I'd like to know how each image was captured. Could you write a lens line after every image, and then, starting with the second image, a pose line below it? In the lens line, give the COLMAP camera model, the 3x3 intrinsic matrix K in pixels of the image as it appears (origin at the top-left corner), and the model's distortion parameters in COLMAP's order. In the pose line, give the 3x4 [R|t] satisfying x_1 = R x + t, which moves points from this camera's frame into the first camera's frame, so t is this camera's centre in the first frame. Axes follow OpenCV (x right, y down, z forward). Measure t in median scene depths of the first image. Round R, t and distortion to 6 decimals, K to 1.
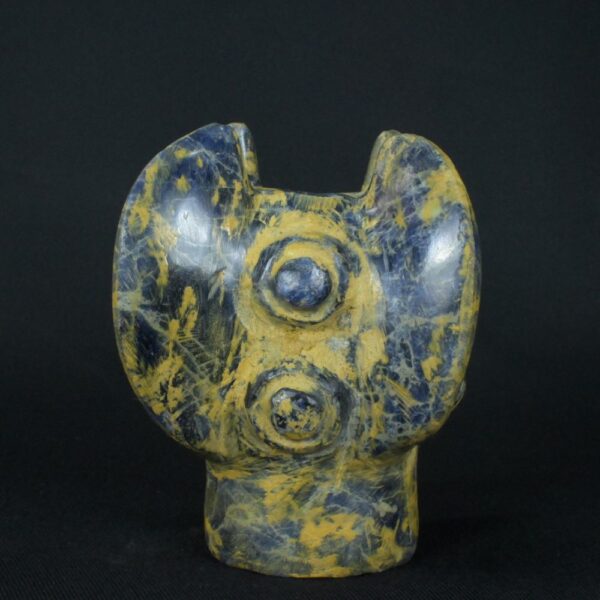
lens RADIAL K [[1252.9, 0, 300.9], [0, 1252.9, 299.9], [0, 0, 1]] dist [0.009429, 0.000000]
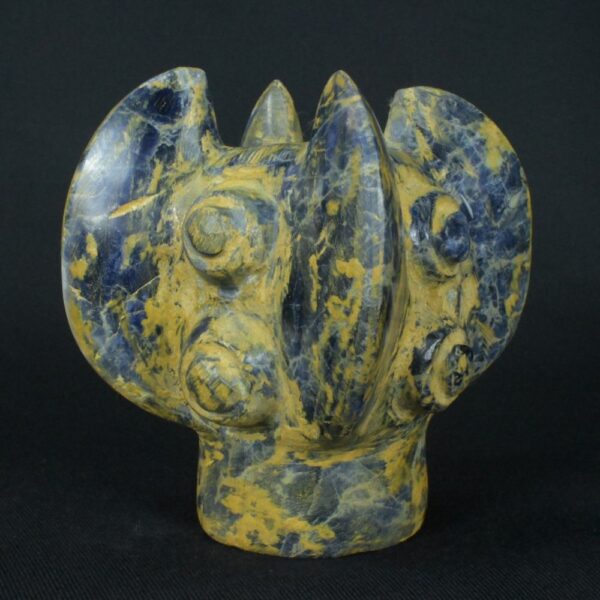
lens RADIAL K [[1252.9, 0, 300.7], [0, 1252.9, 298.8], [0, 0, 1]] dist [0.009429, 0.000000]
pose [[0.486343, -0.128295, 0.864298, -0.903385], [0.093546, 0.991122, 0.094482, -0.069079], [-0.868746, 0.034901, 0.494026, 0.607682]]
